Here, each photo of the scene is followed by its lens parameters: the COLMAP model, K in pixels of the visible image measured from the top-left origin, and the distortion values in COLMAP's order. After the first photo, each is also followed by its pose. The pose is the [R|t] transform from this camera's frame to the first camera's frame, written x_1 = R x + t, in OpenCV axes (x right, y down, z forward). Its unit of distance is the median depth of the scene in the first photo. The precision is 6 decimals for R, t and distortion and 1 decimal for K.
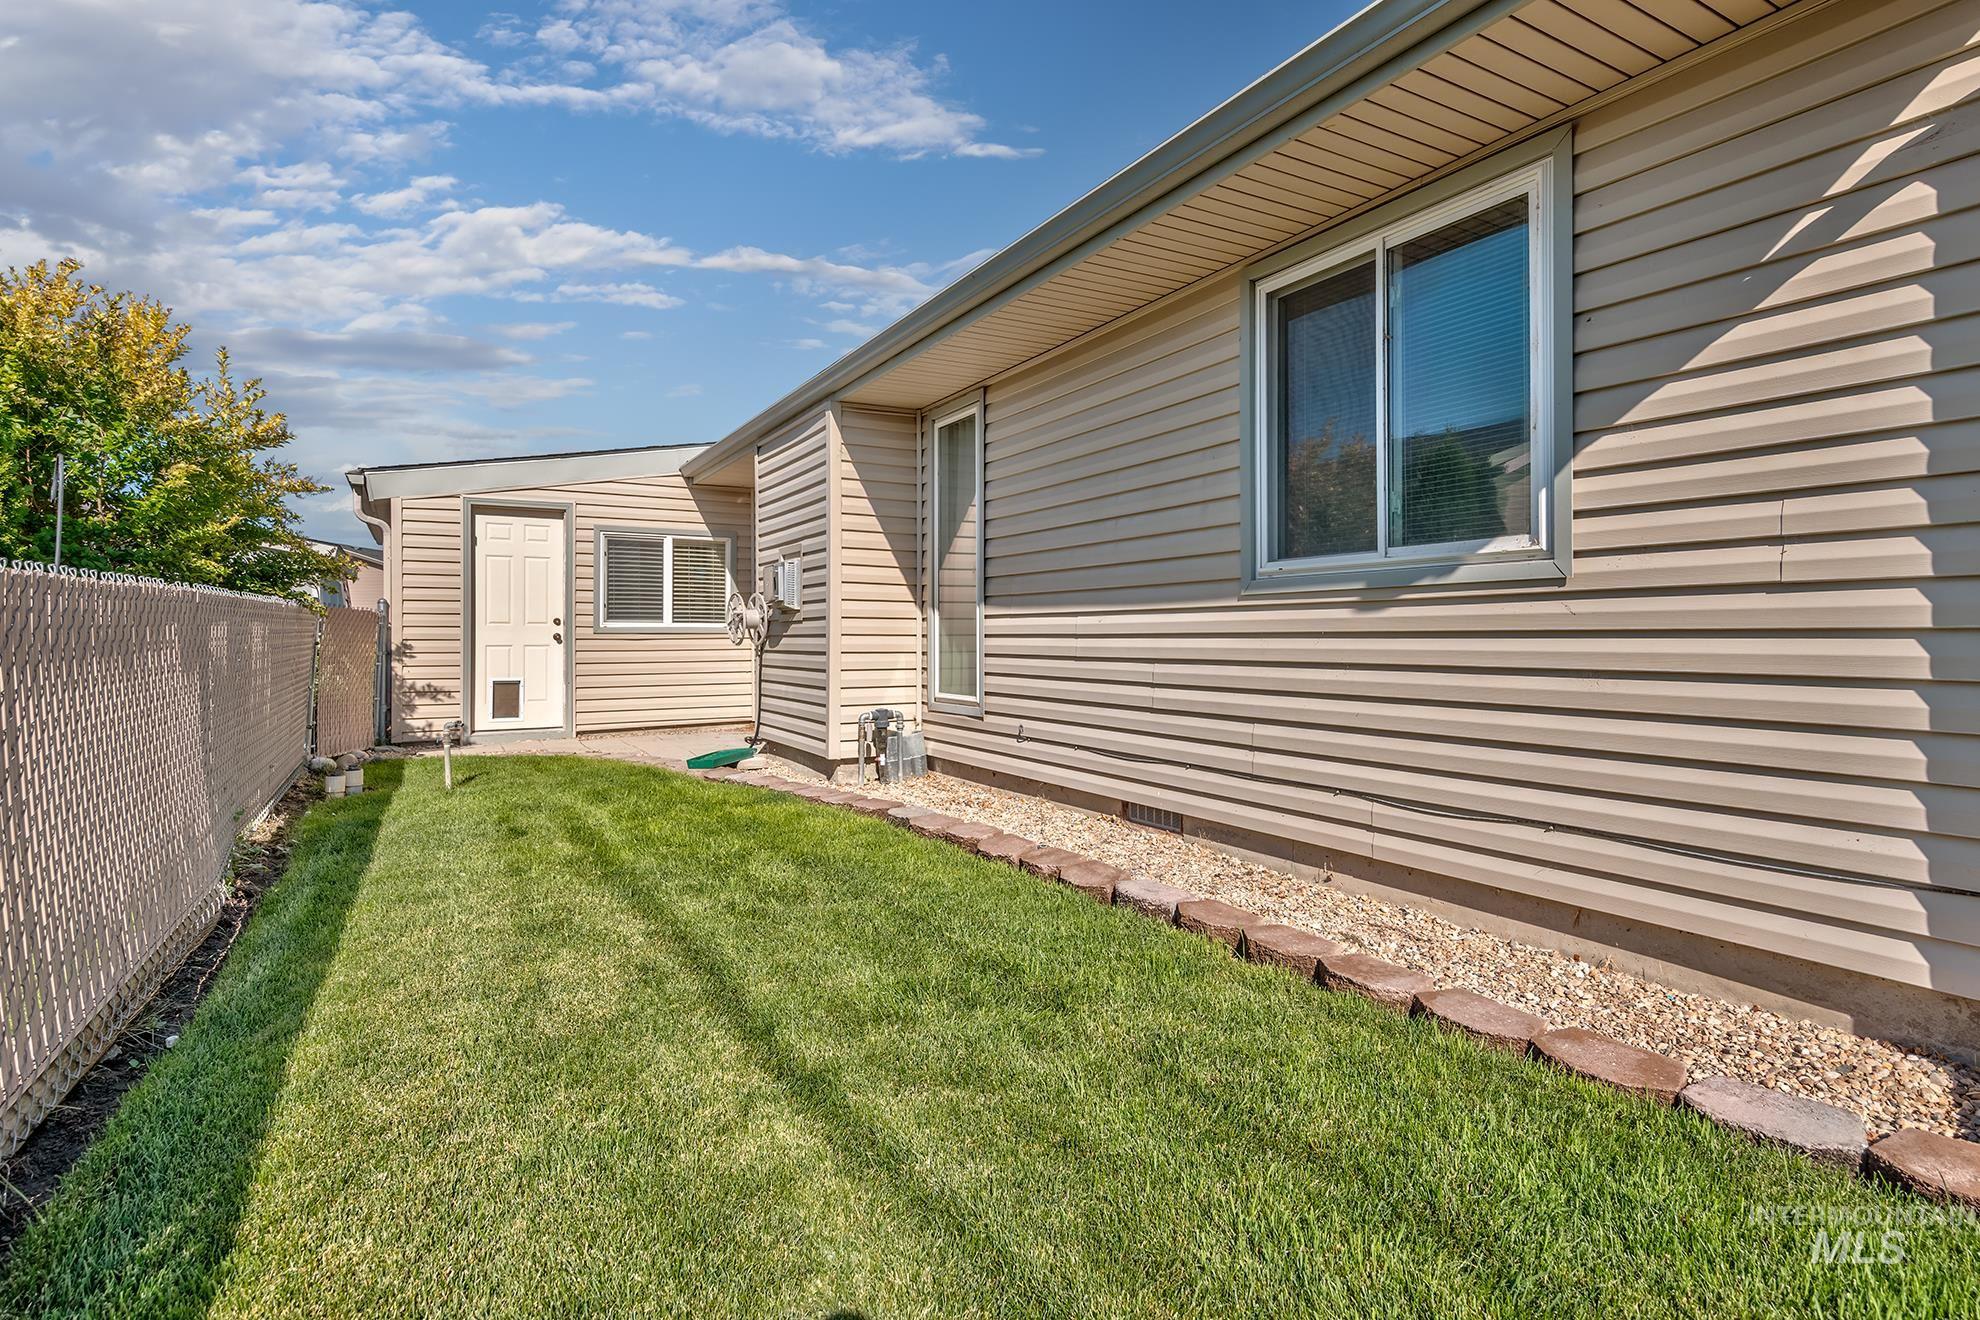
lens RADIAL K [[966.9, 0, 1000.9], [0, 966.9, 626.6], [0, 0, 1]] dist [0.012011, -0.000484]
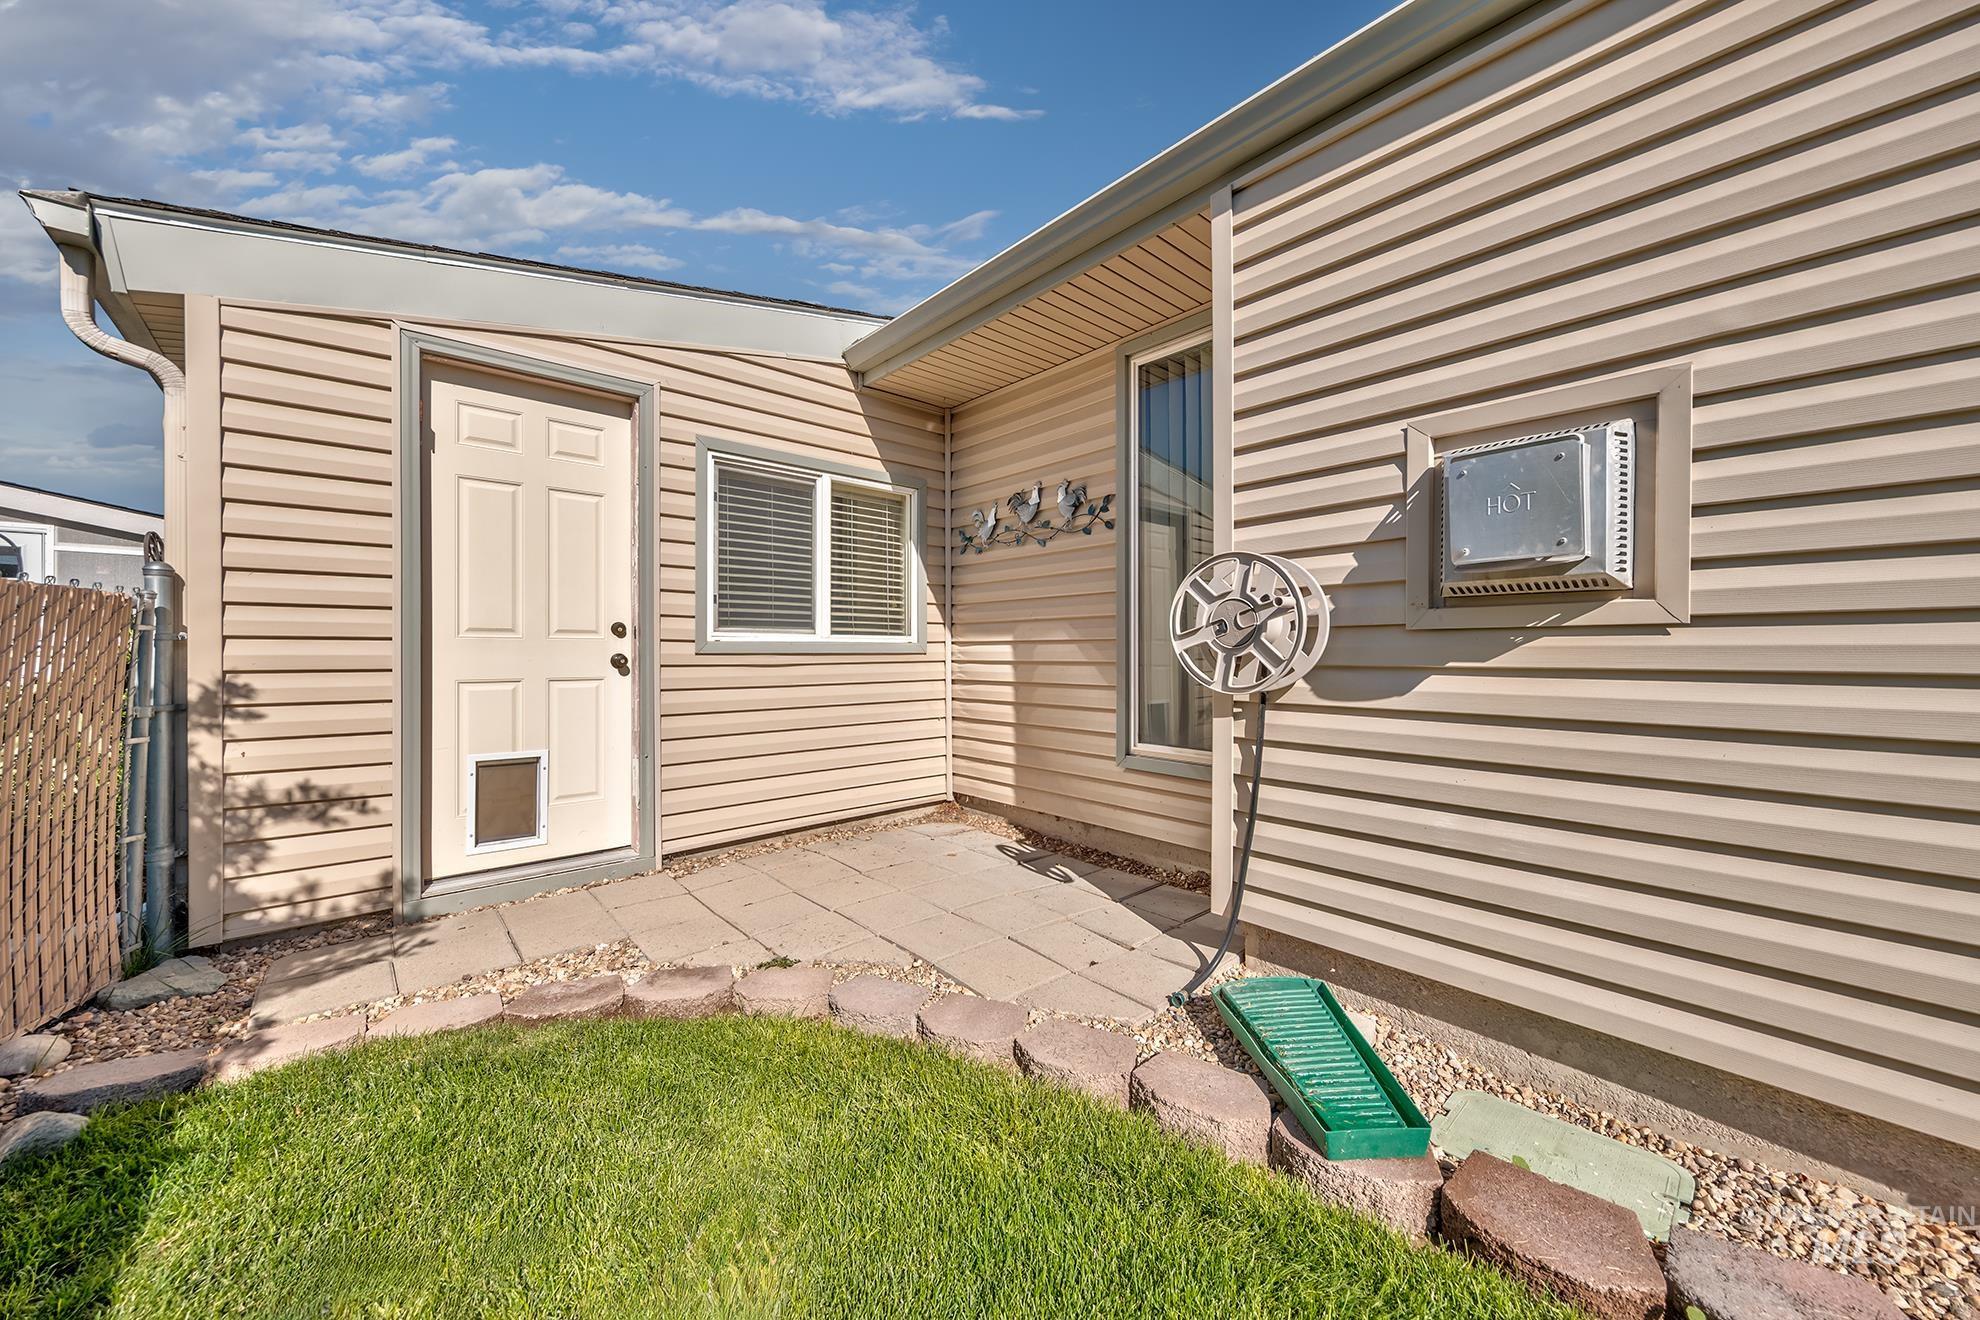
lens RADIAL K [[729.4, 0, 995.2], [0, 729.4, 650.2], [0, 0, 1]] dist [0.003074, -0.000892]
pose [[0.979774, 0.002323, 0.200093, -0.375530], [-0.004142, 0.999954, 0.008672, 0.001143], [-0.200064, -0.009326, 0.979739, 0.656069]]
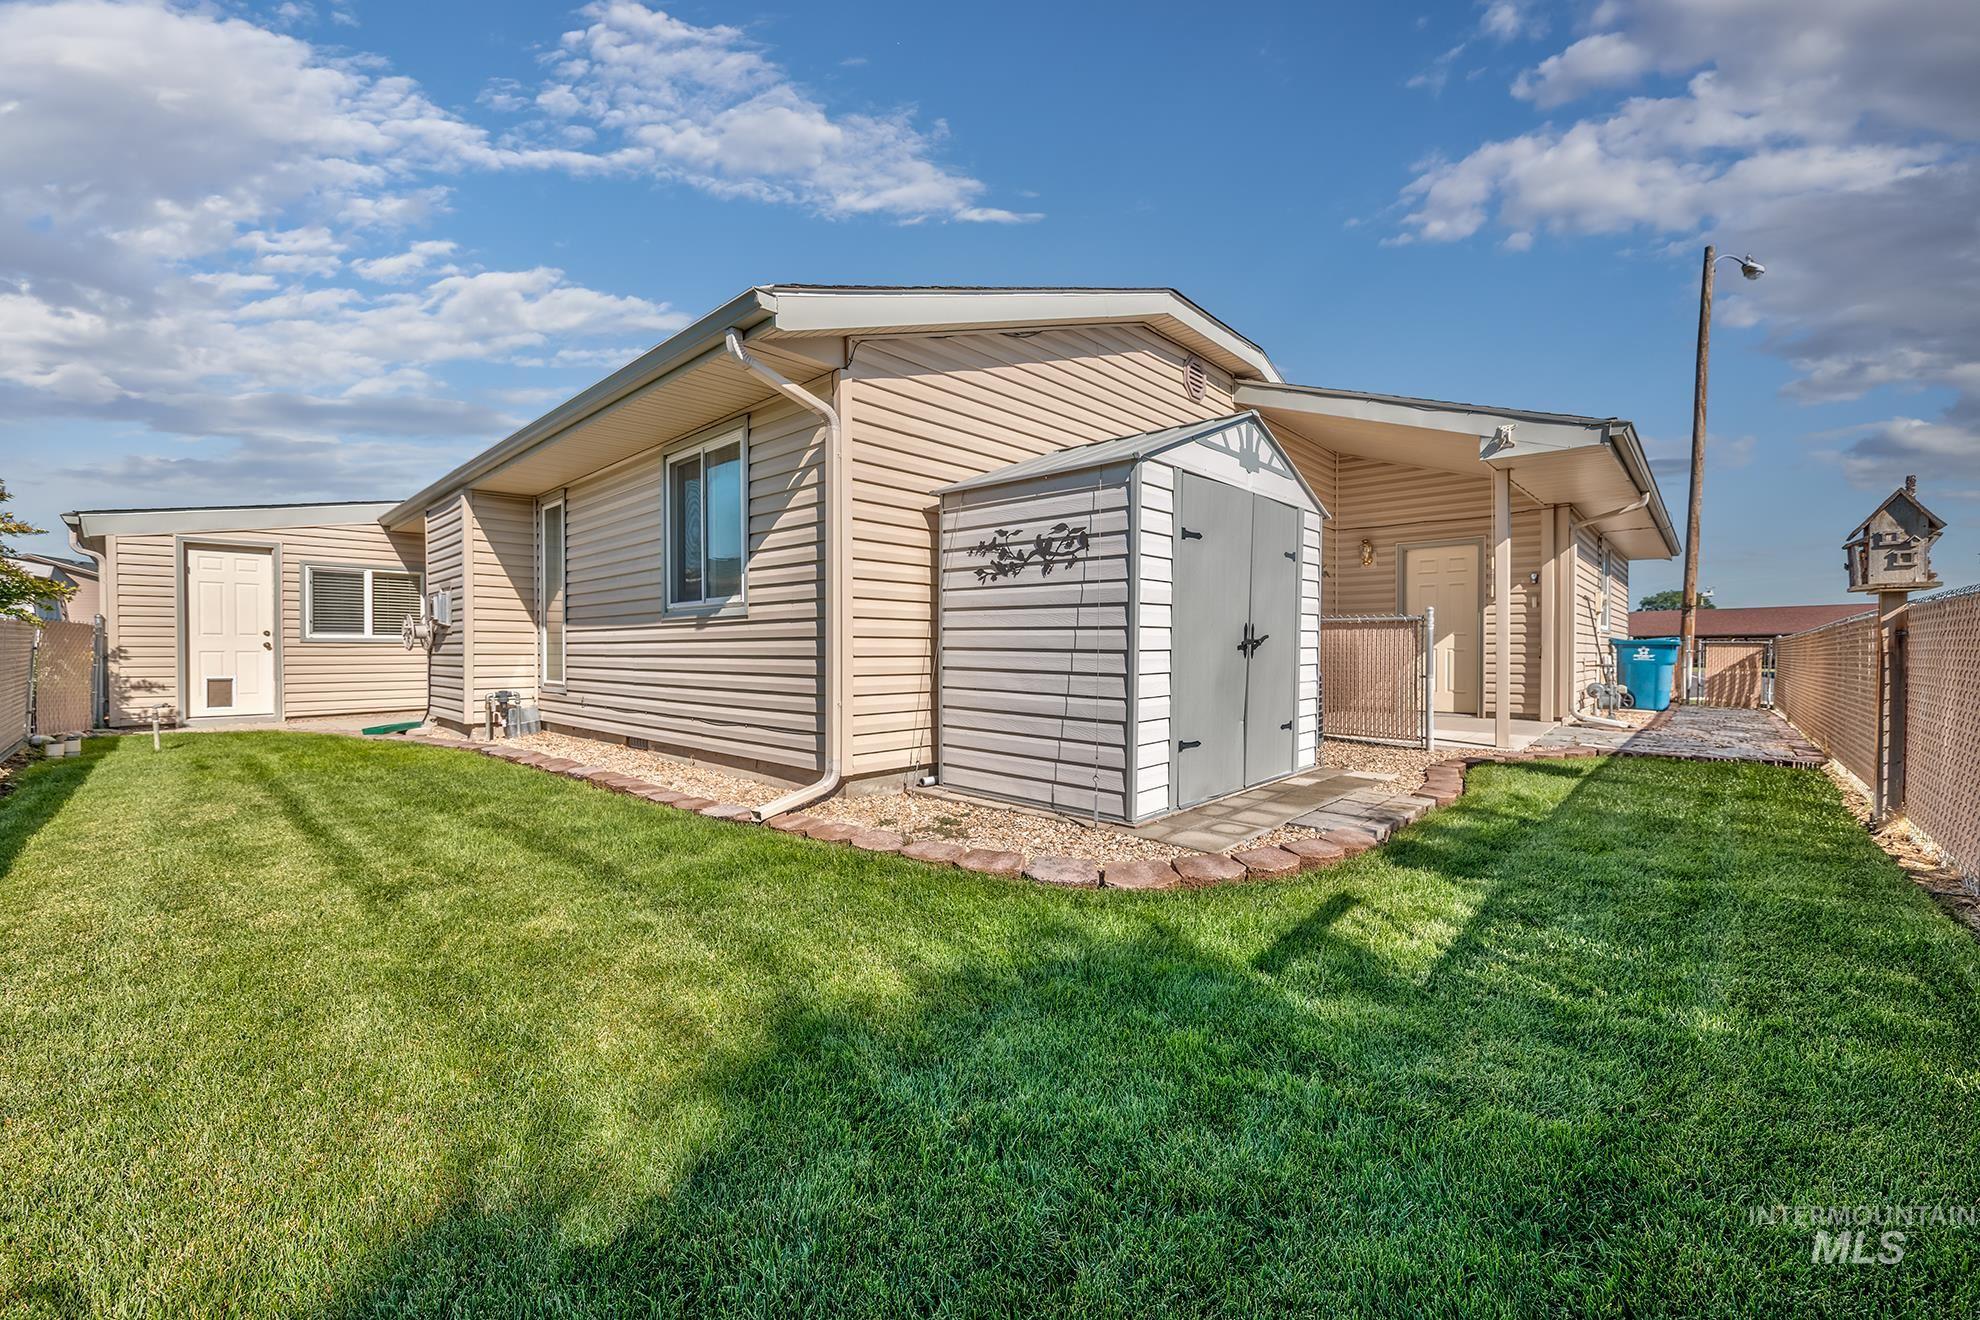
lens RADIAL K [[780.2, 0, 987.3], [0, 780.2, 659.3], [0, 0, 1]] dist [0.000818, -0.001415]
pose [[0.962232, -0.001491, 0.272226, 0.209113], [-0.004271, 0.999779, 0.020571, 0.004471], [-0.272196, -0.020957, 0.962014, -0.304871]]
